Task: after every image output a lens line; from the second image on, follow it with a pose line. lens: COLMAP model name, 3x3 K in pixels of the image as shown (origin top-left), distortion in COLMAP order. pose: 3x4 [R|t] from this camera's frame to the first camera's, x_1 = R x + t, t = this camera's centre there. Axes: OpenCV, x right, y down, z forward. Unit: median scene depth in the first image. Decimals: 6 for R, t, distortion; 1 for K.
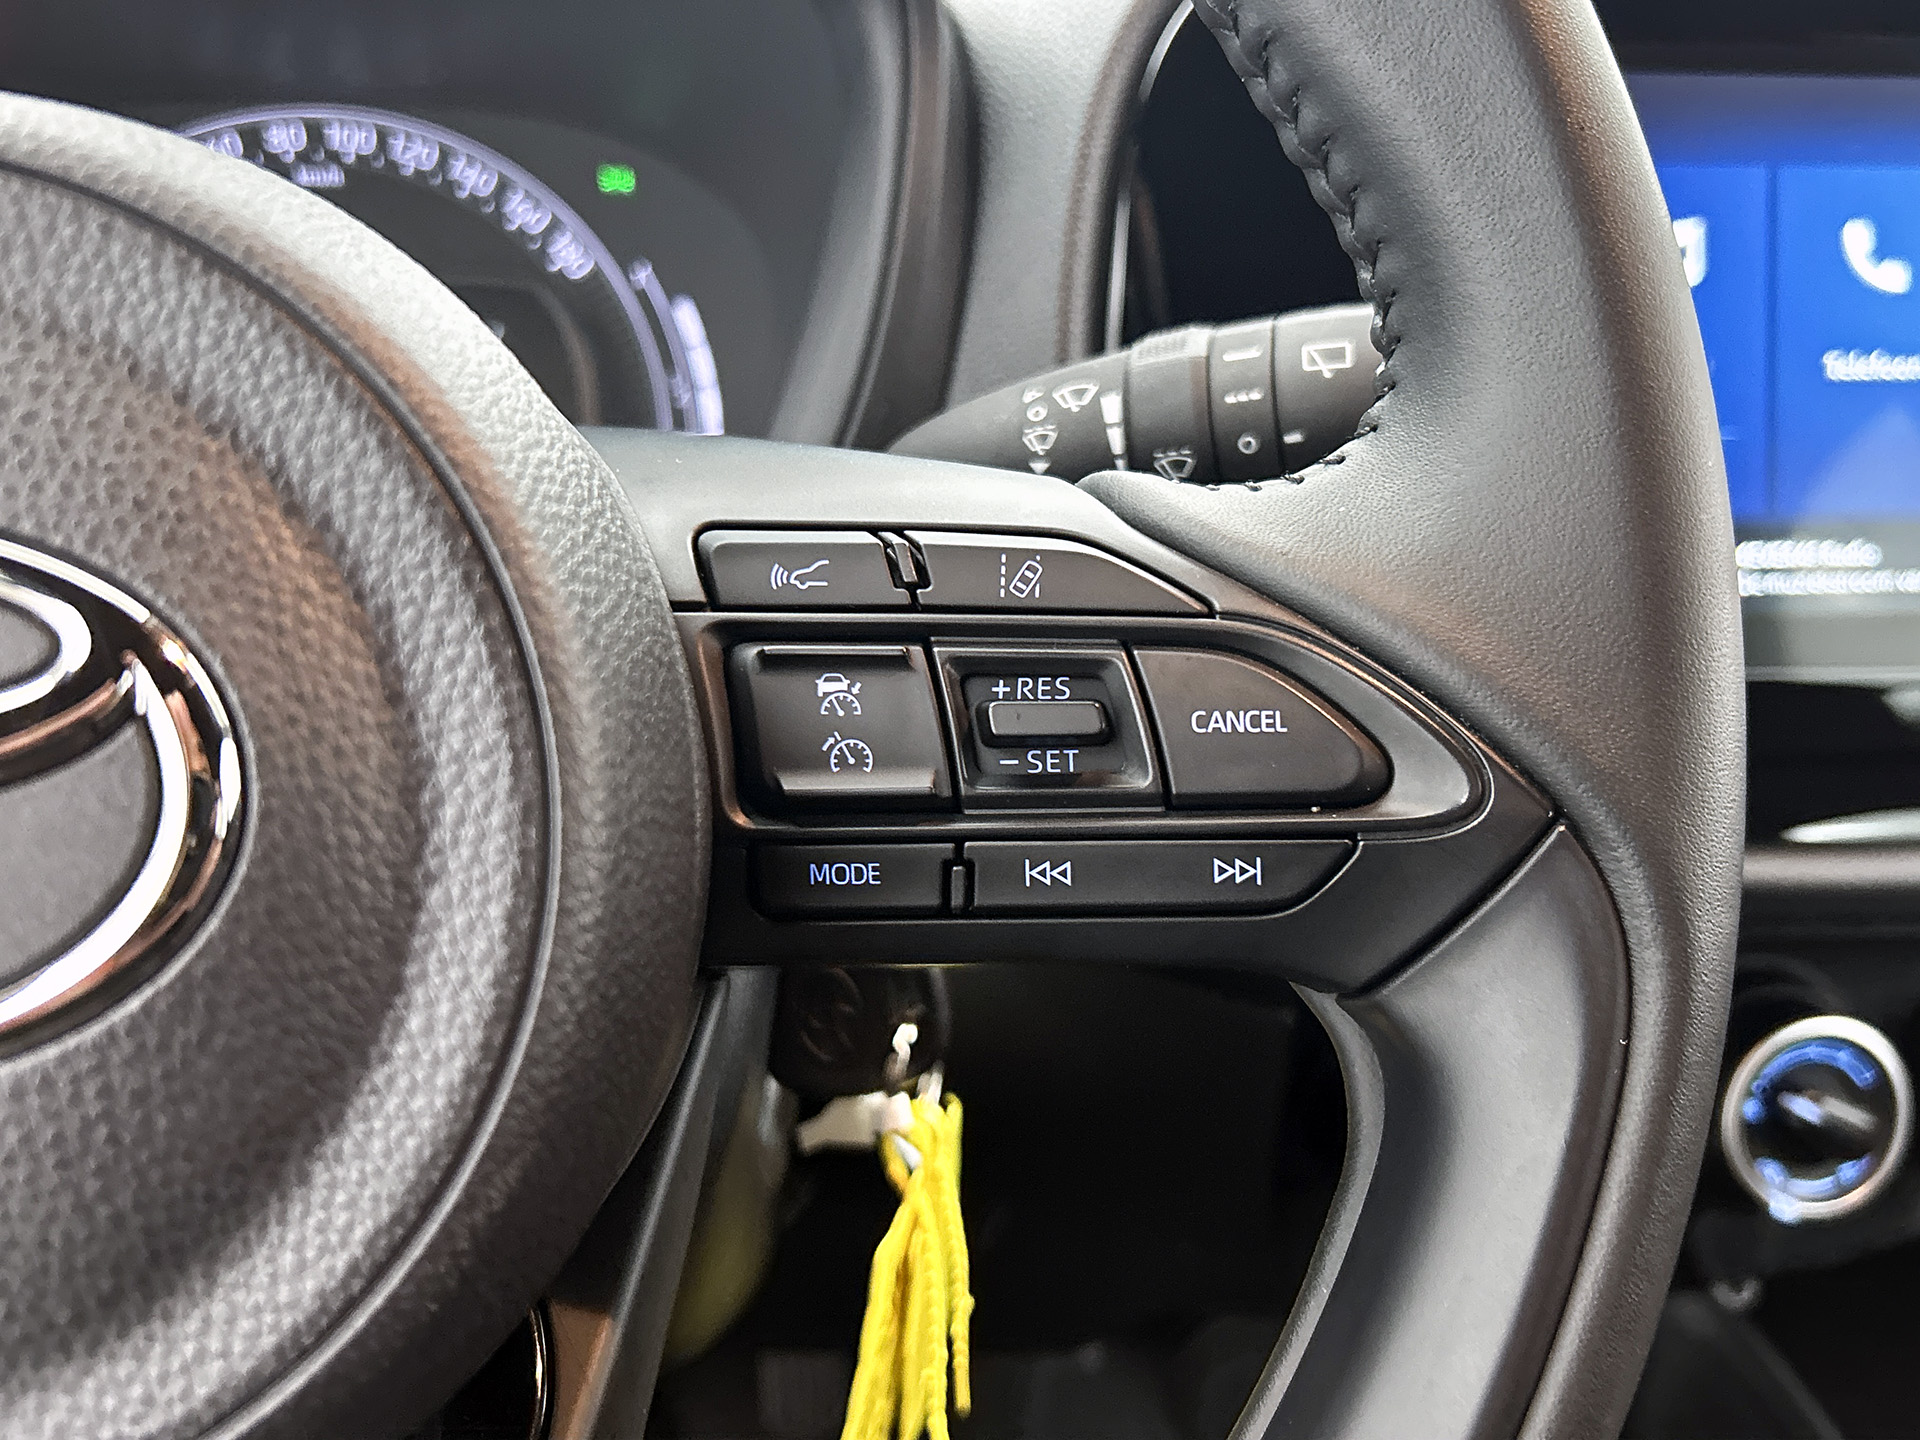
lens RADIAL K [[1788.6, 0, 954.1], [0, 1788.6, 665.1], [0, 0, 1]] dist [0.109460, -0.269434]
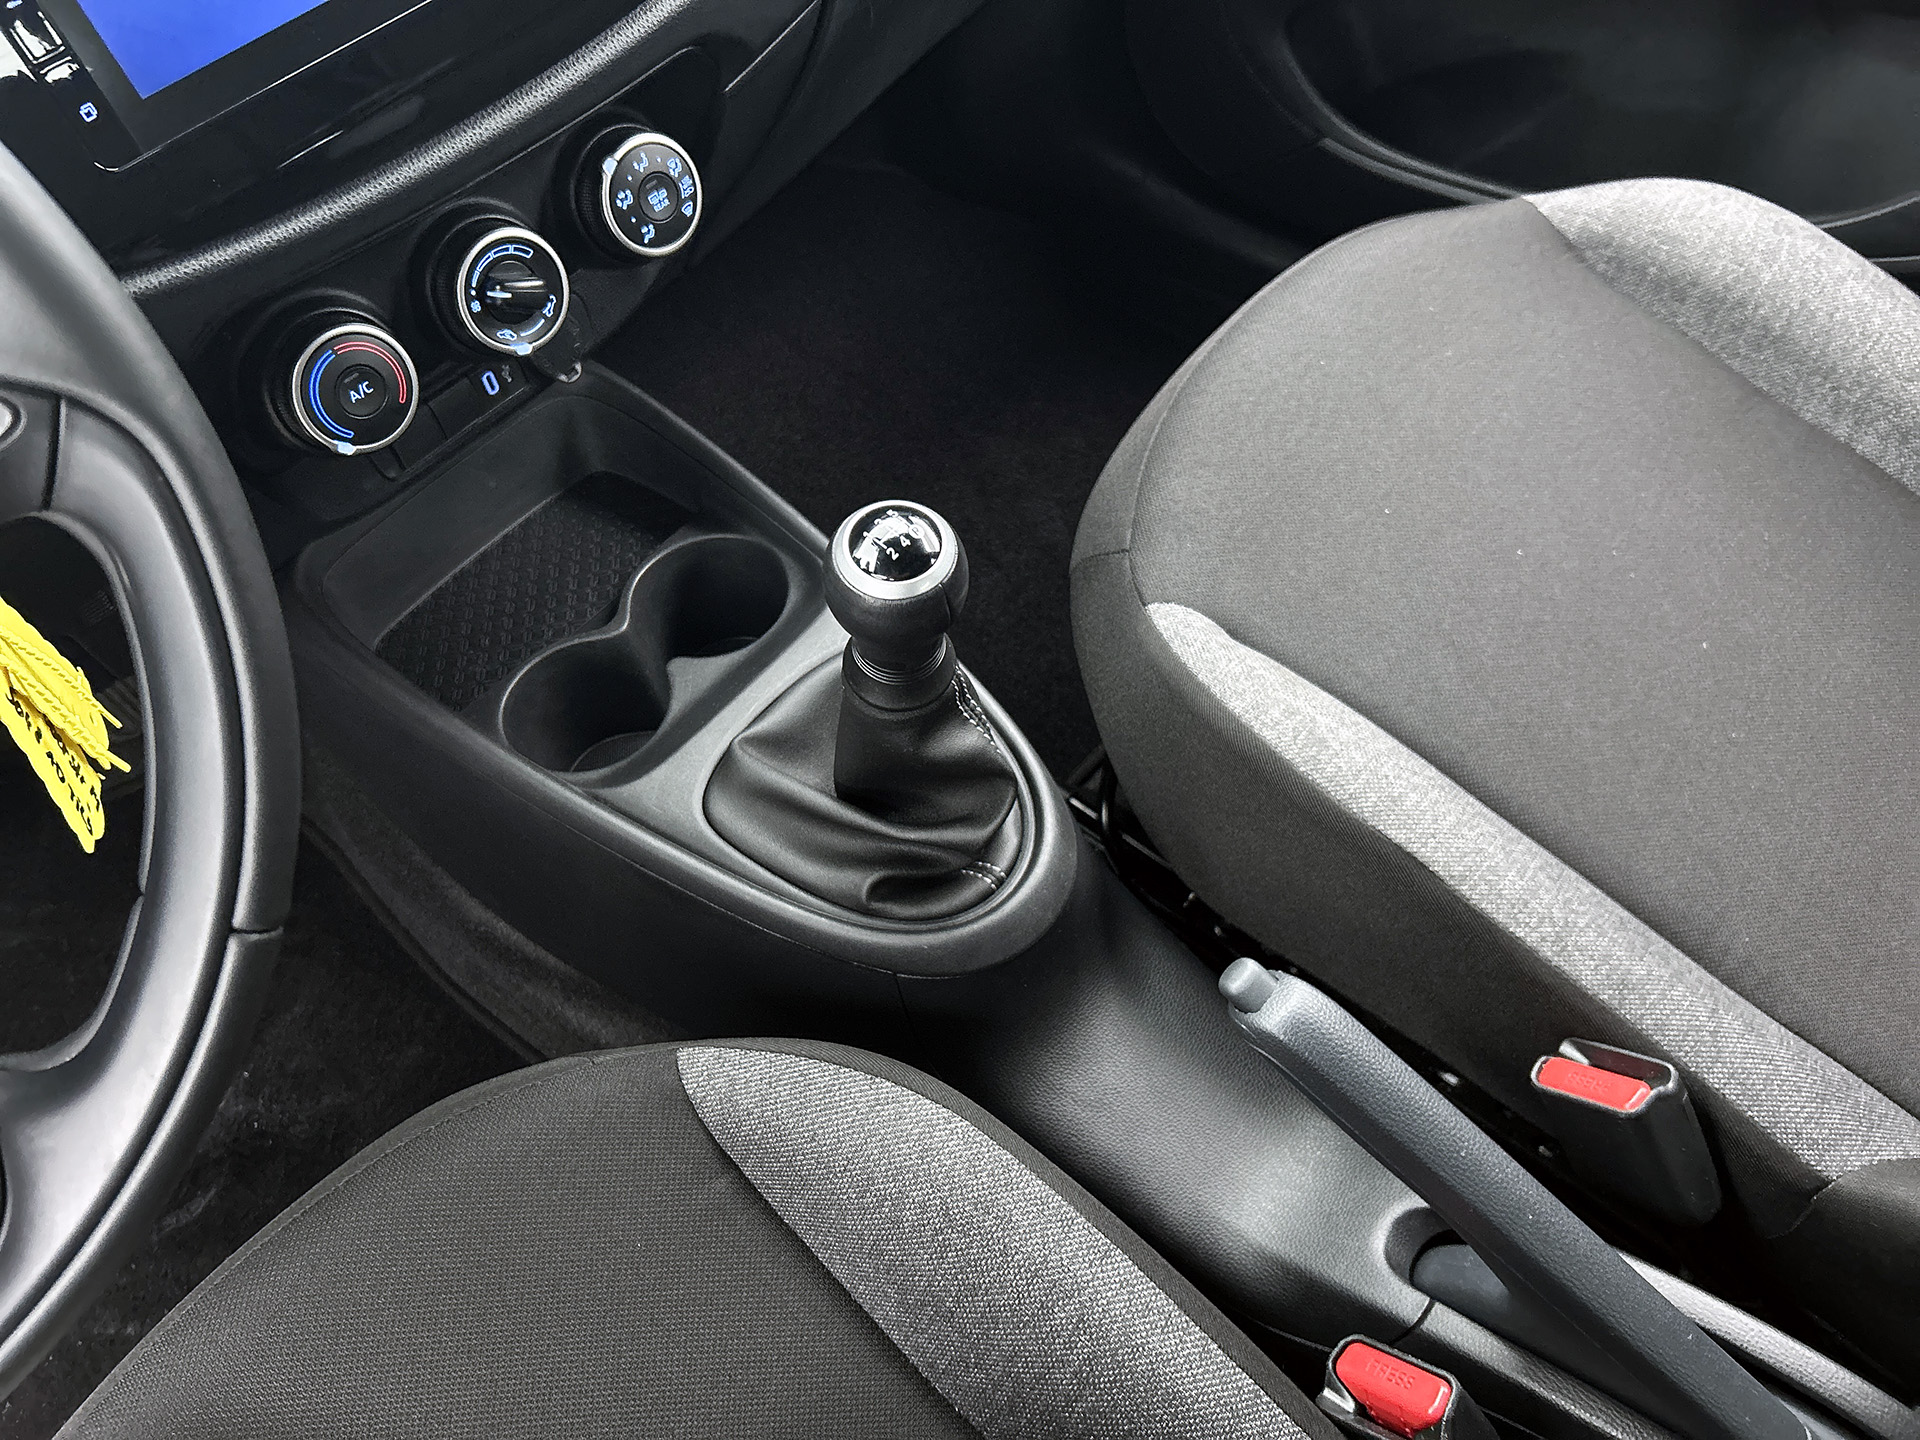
lens RADIAL K [[1467.2, 0, 949.3], [0, 1467.2, 724.4], [0, 0, 1]] dist [0.052433, -0.073895]
pose [[0.782741, -0.561812, 0.267737, 0.430008], [0.313744, 0.727758, 0.609864, -0.347444], [-0.537476, -0.393365, 0.745911, -0.825981]]
